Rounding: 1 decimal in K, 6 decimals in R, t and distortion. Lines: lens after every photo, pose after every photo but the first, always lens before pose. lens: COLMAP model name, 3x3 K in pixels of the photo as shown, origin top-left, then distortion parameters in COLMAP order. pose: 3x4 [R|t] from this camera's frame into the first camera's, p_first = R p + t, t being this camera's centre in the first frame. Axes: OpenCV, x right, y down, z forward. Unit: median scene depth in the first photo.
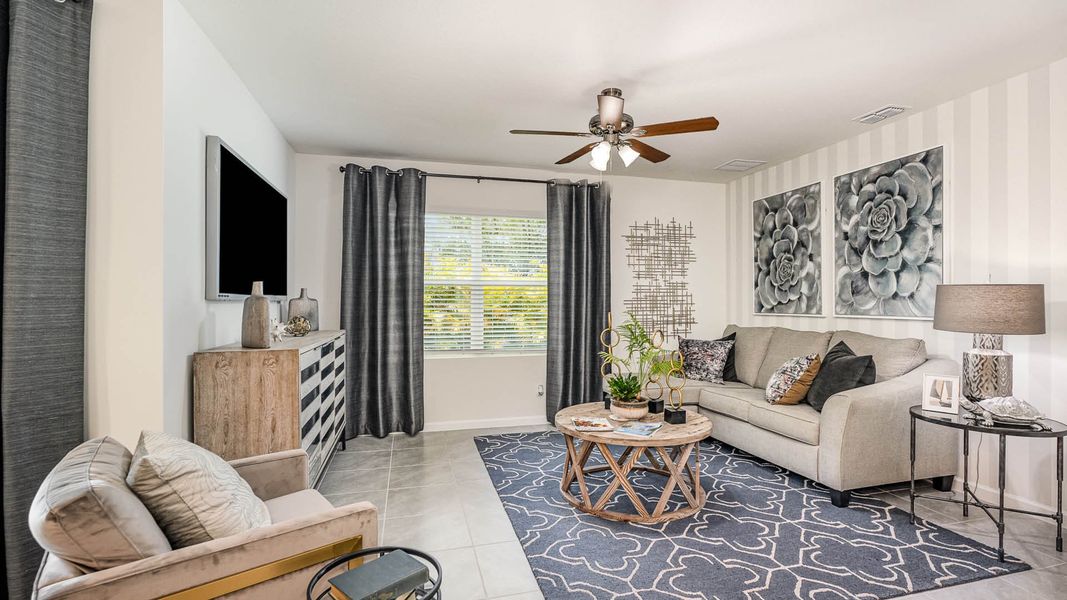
lens RADIAL K [[474.6, 0, 533.5], [0, 474.6, 300.0], [0, 0, 1]] dist [-0.003409, -0.000605]
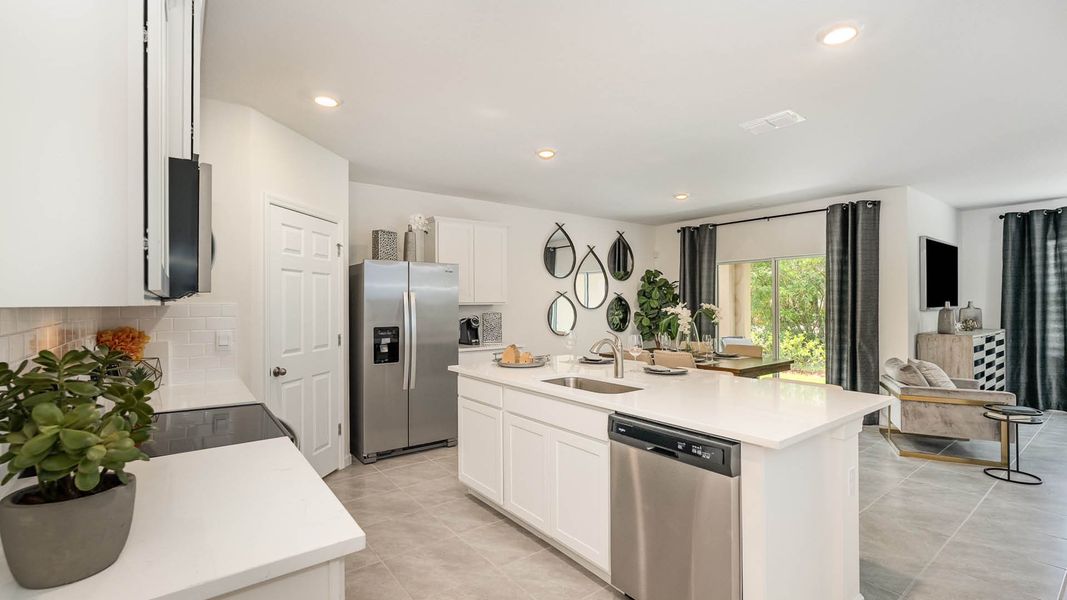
lens RADIAL K [[474.6, 0, 533.5], [0, 474.6, 300.0], [0, 0, 1]] dist [-0.003409, -0.000605]
pose [[0.389062, -0.004310, -0.921201, 0.381434], [0.005034, 0.999984, -0.002553, -0.030617], [0.921198, -0.003644, 0.389078, -0.907375]]
